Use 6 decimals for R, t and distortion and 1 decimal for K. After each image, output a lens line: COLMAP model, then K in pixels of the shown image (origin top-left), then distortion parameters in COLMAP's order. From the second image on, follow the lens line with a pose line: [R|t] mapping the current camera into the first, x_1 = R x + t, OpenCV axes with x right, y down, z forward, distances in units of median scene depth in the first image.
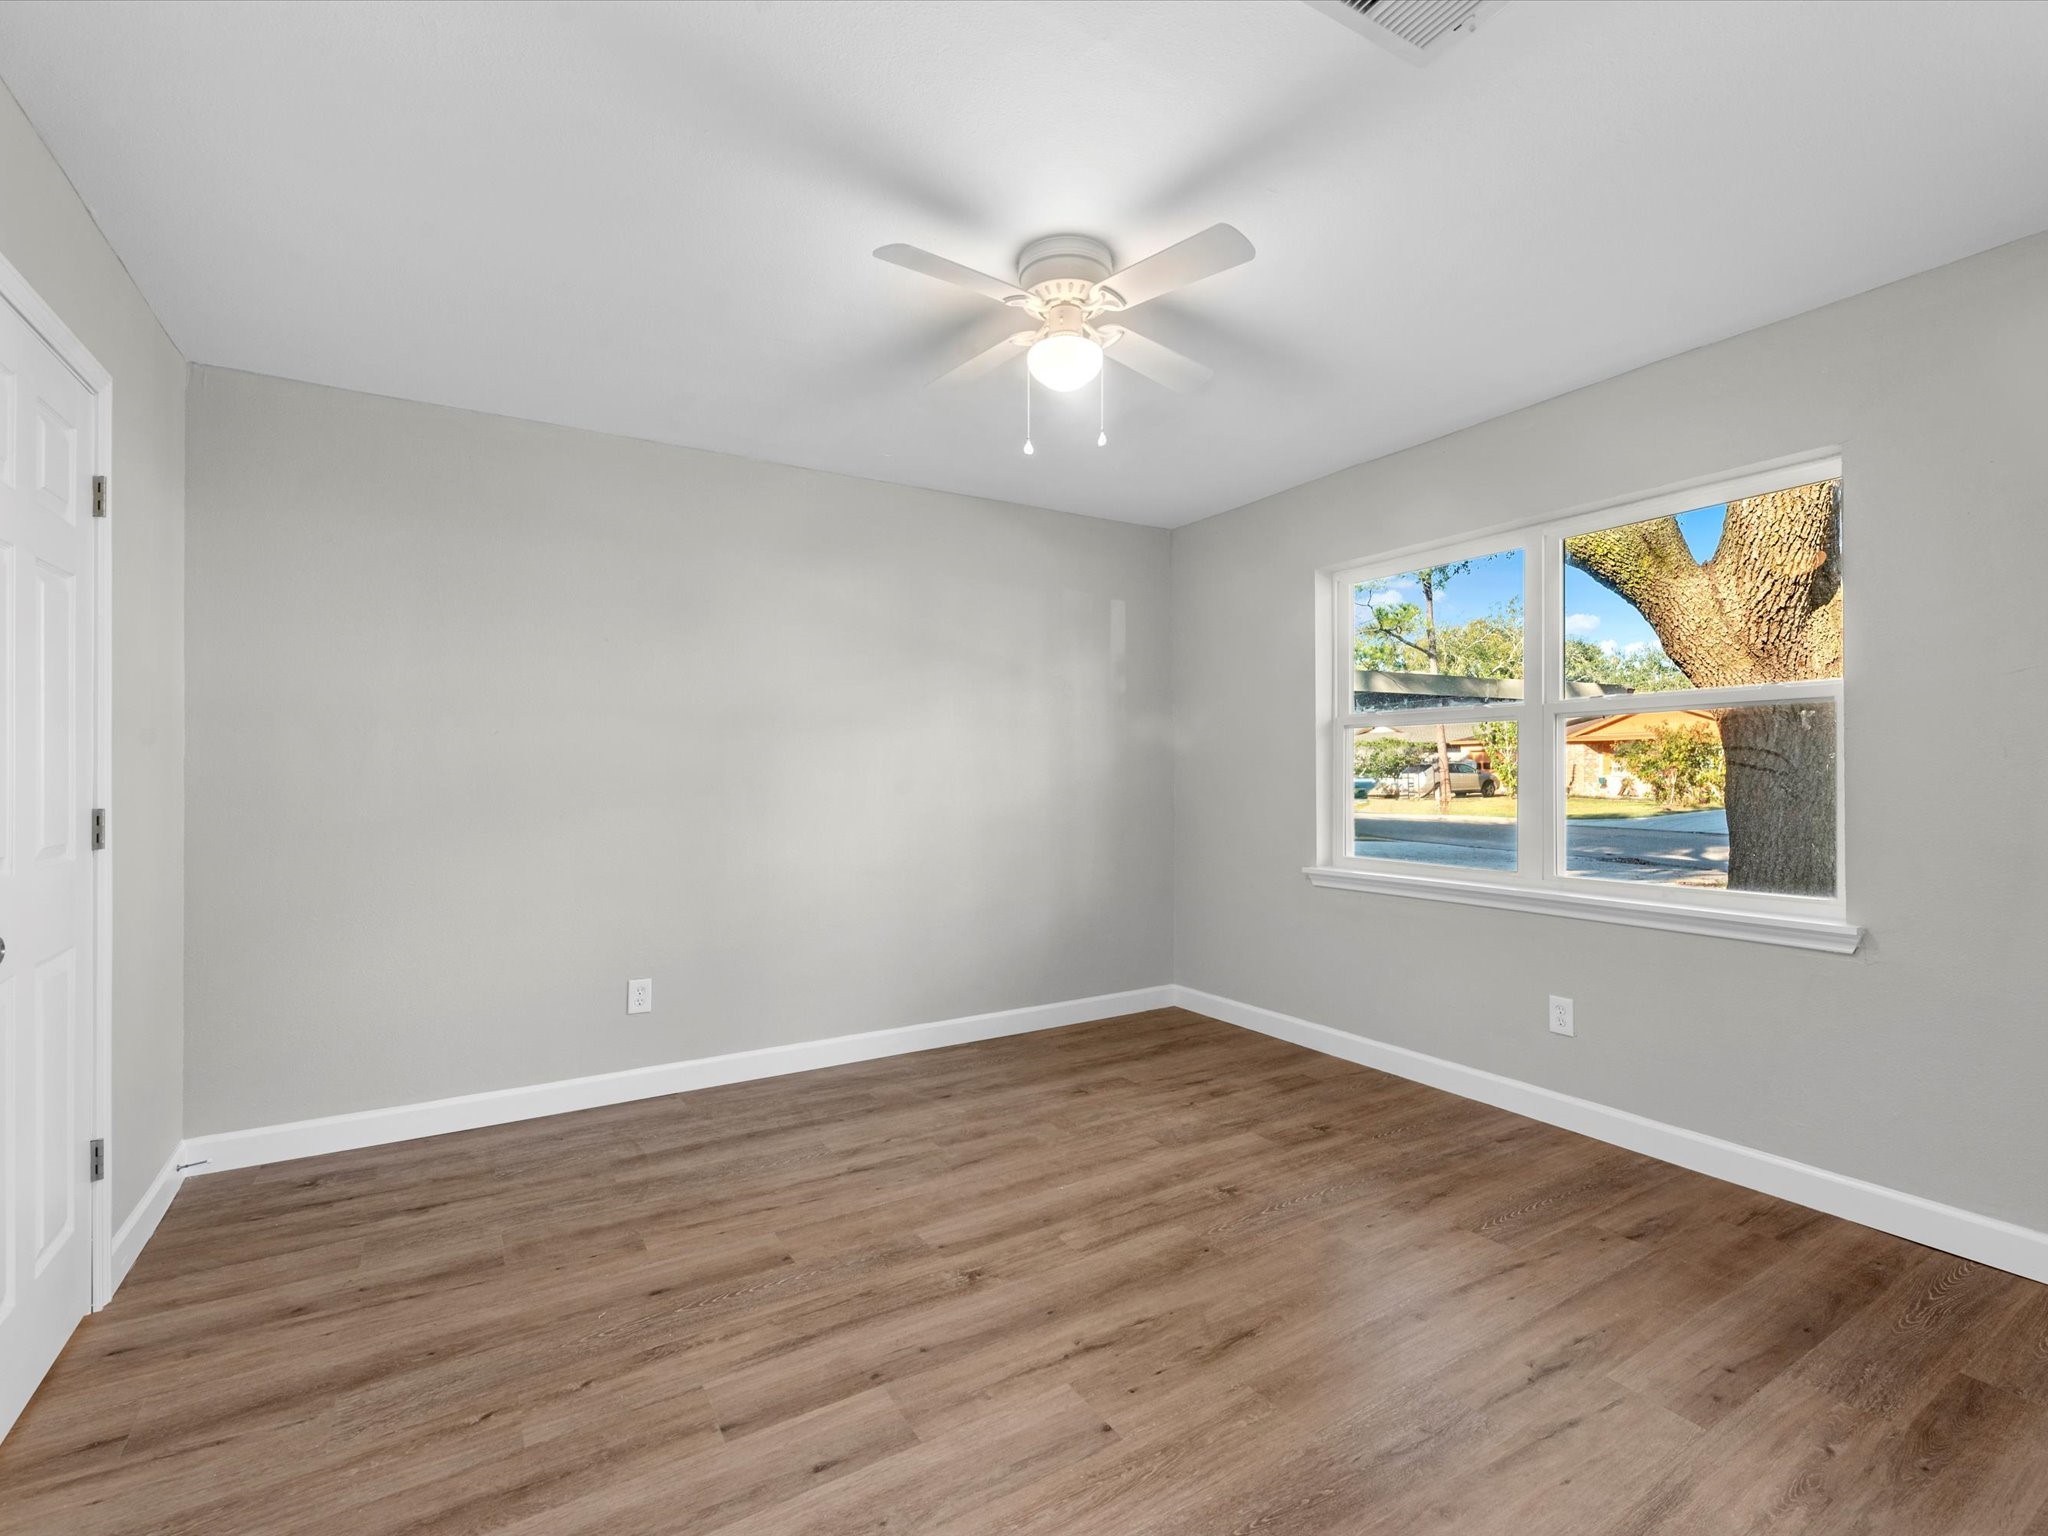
lens RADIAL K [[939.7, 0, 1025.7], [0, 939.7, 763.2], [0, 0, 1]] dist [0.000610, -0.001156]
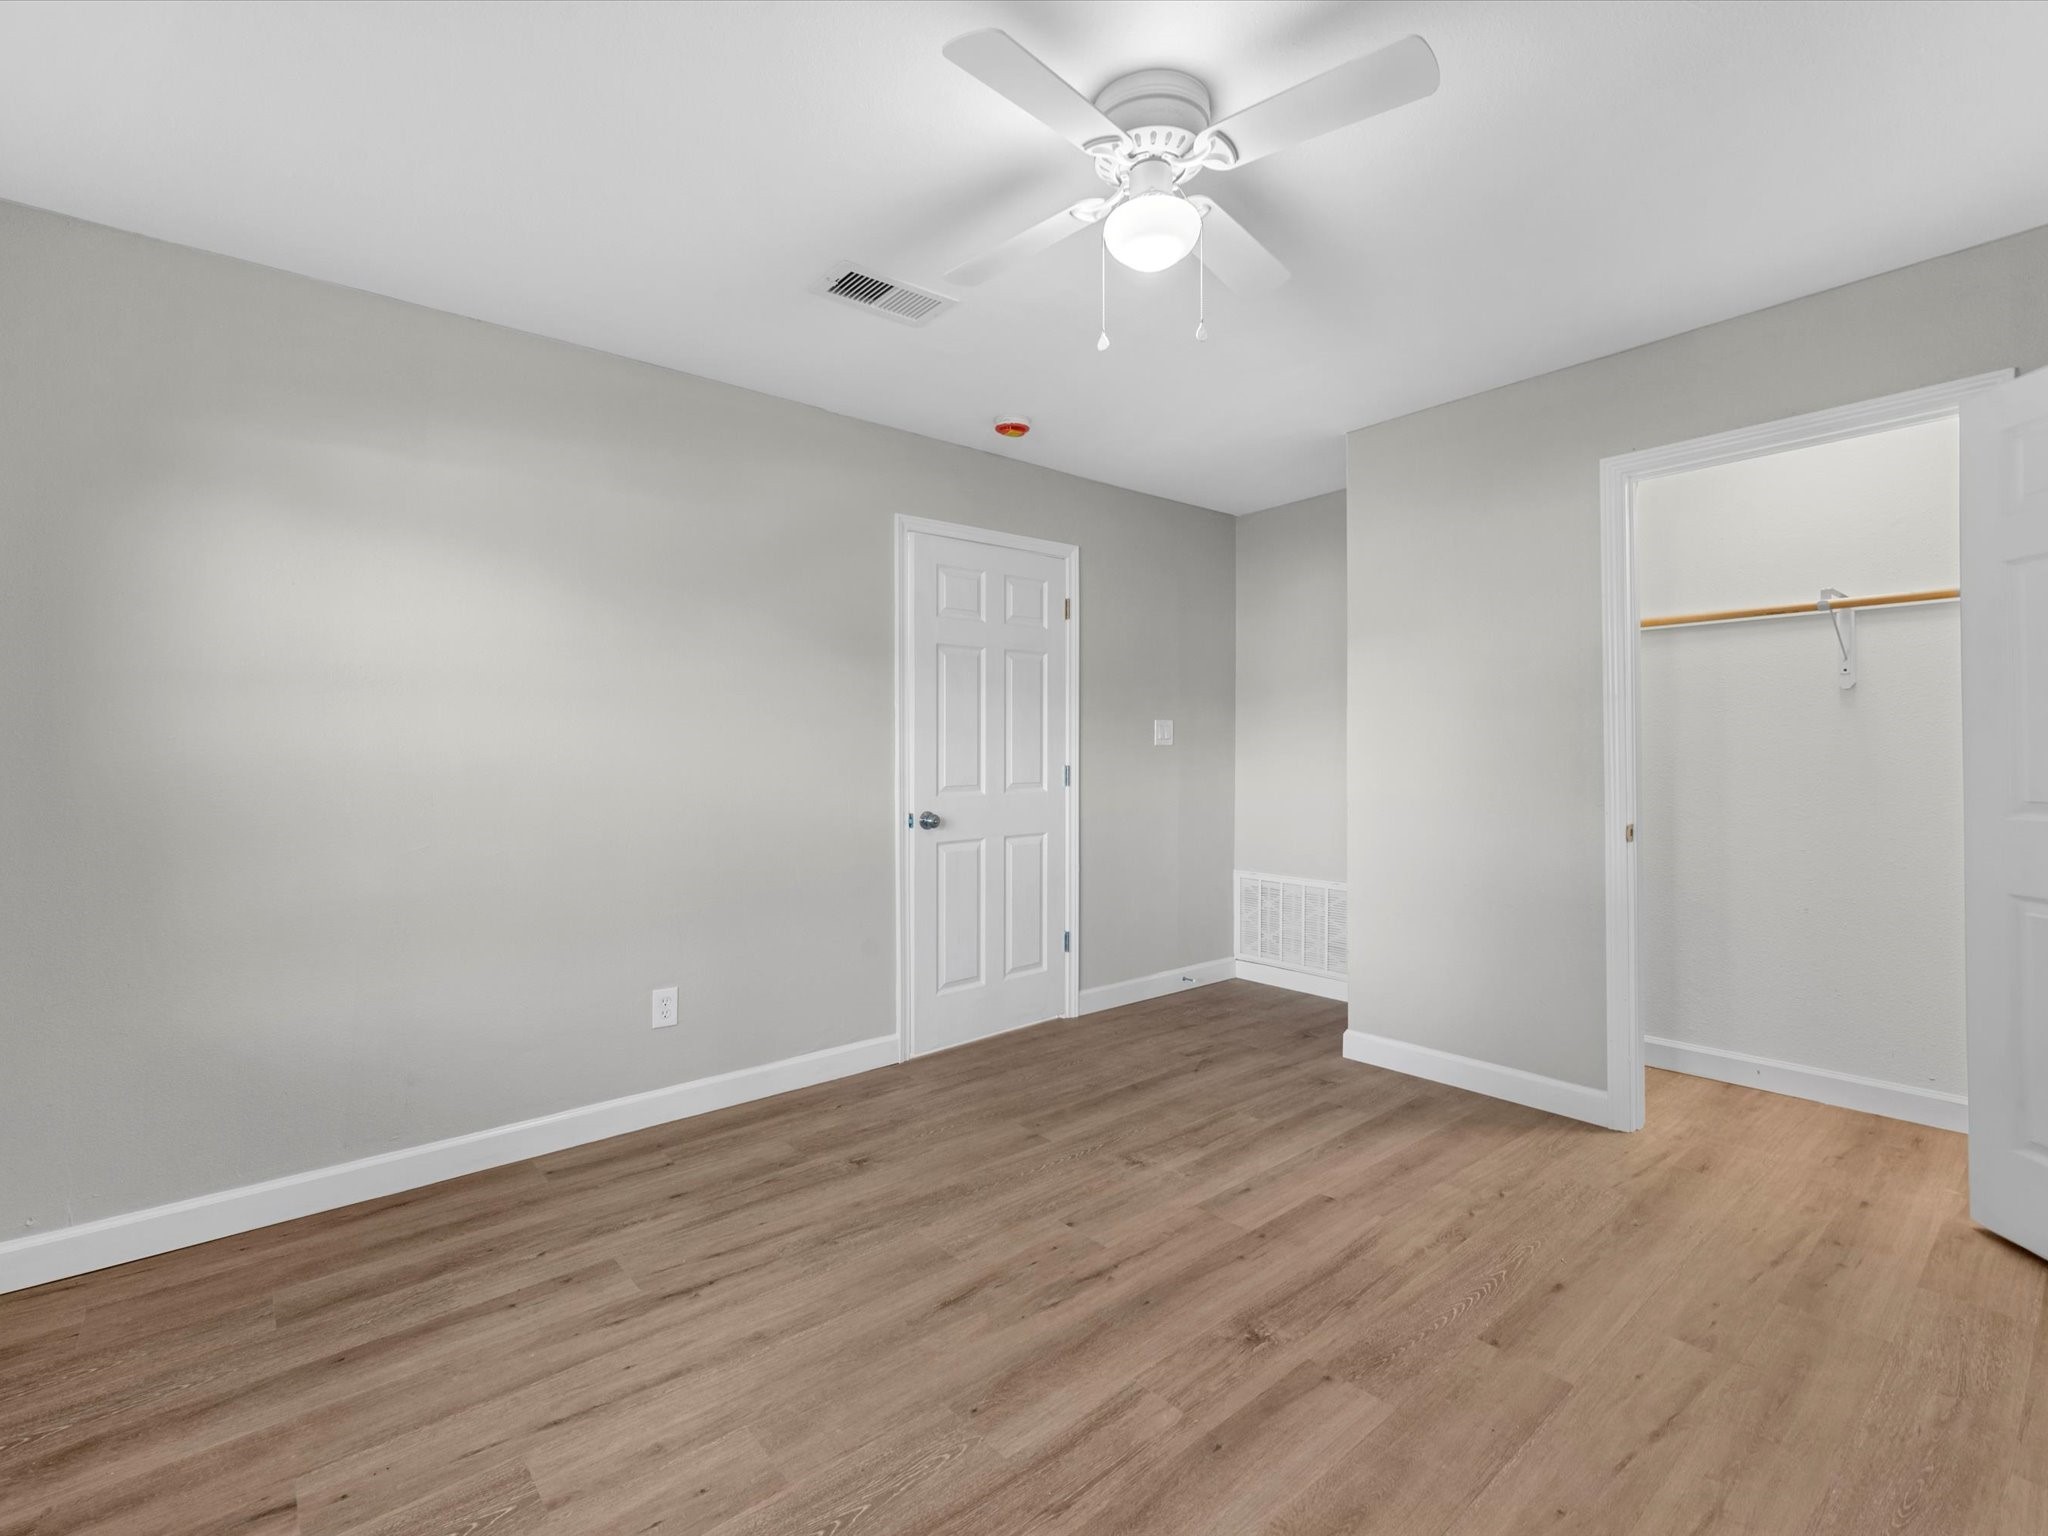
lens RADIAL K [[939.7, 0, 1035.0], [0, 939.7, 765.4], [0, 0, 1]] dist [0.000610, -0.001156]
pose [[-0.986503, 0.015401, -0.163016, 0.299942], [0.013712, 0.999840, 0.011480, 0.019799], [0.163167, 0.009090, -0.986557, 2.005255]]
